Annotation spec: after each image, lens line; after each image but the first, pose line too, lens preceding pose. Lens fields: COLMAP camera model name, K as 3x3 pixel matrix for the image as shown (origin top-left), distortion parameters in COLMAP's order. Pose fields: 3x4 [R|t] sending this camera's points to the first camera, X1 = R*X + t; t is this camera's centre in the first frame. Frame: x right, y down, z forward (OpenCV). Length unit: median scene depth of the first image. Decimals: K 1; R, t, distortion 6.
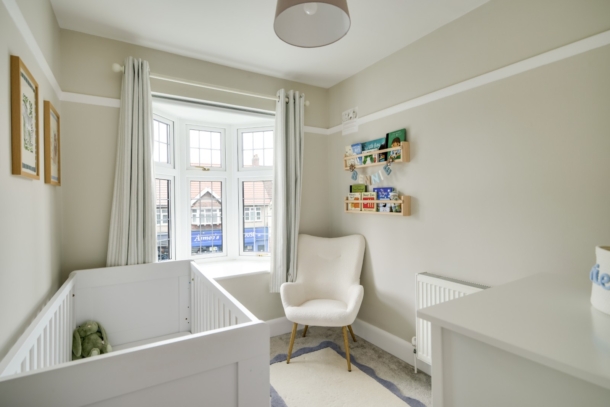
lens RADIAL K [[293.2, 0, 304.6], [0, 293.2, 204.4], [0, 0, 1]] dist [-0.000366, 0.000023]
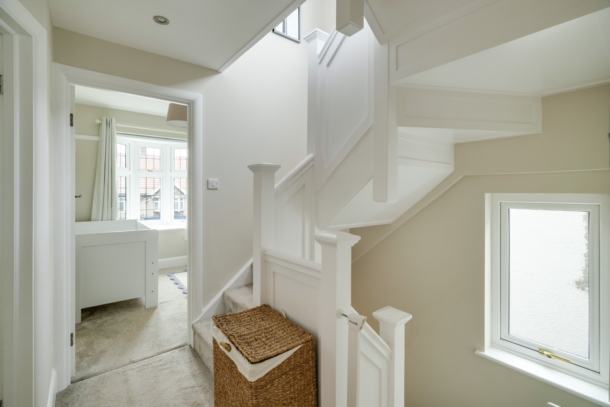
lens RADIAL K [[293.2, 0, 317.4], [0, 293.2, 195.8], [0, 0, 1]] dist [-0.000366, 0.000023]
pose [[0.992079, 0.009402, 0.125259, 0.565326], [-0.008824, 0.999948, -0.005171, 0.035150], [-0.125301, 0.004025, 0.992111, -1.101550]]
